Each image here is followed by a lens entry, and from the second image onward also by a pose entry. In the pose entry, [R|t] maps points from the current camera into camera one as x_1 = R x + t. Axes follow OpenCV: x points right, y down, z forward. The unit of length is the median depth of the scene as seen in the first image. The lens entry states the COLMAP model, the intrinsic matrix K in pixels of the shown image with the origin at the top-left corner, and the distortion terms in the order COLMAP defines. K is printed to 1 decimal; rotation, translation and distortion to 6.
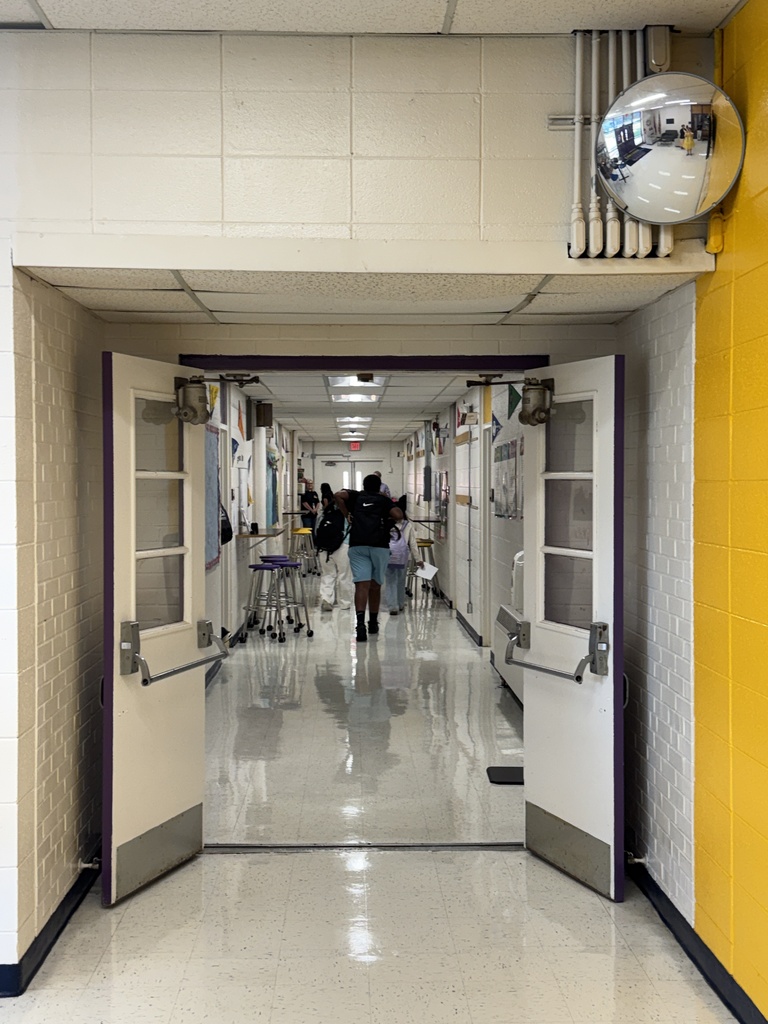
lens RADIAL K [[1283.6, 0, 384.0], [0, 1283.6, 512.0], [0, 0, 1]] dist [0.202704, 0.011209]
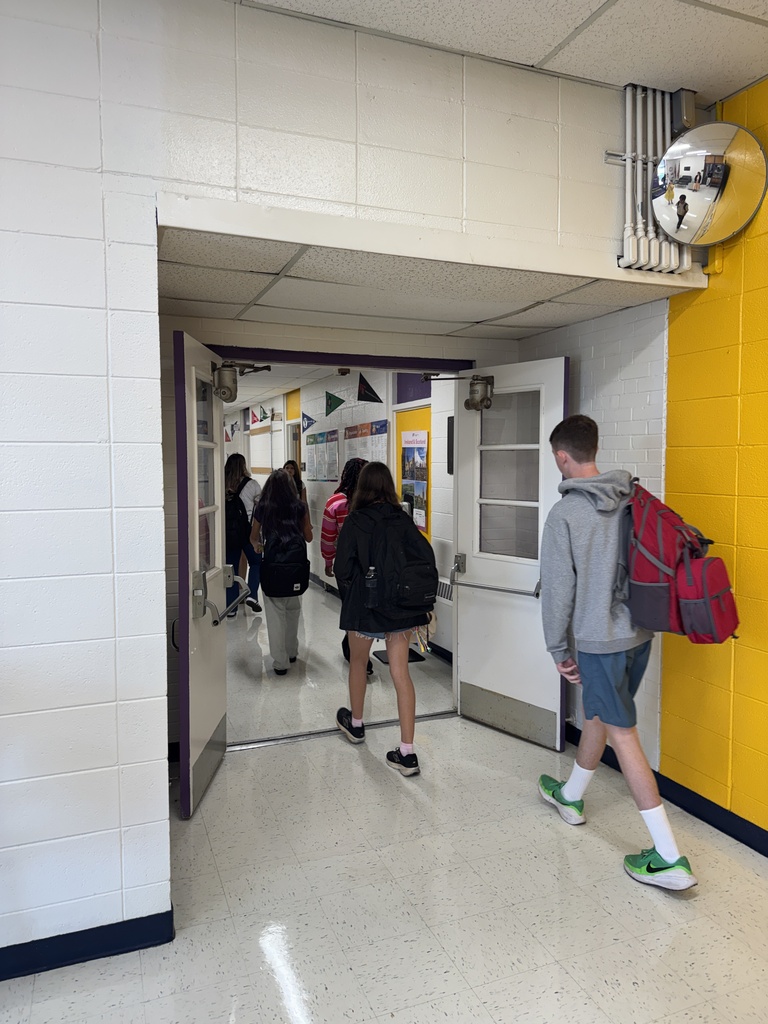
lens RADIAL K [[711.2, 0, 382.8], [0, 711.2, 494.5], [0, 0, 1]] dist [0.058588, -0.003096]
pose [[0.935265, -0.017761, 0.353502, -0.301468], [0.010376, 0.999687, 0.022775, 0.004768], [-0.353796, -0.017633, 0.935157, 0.404166]]
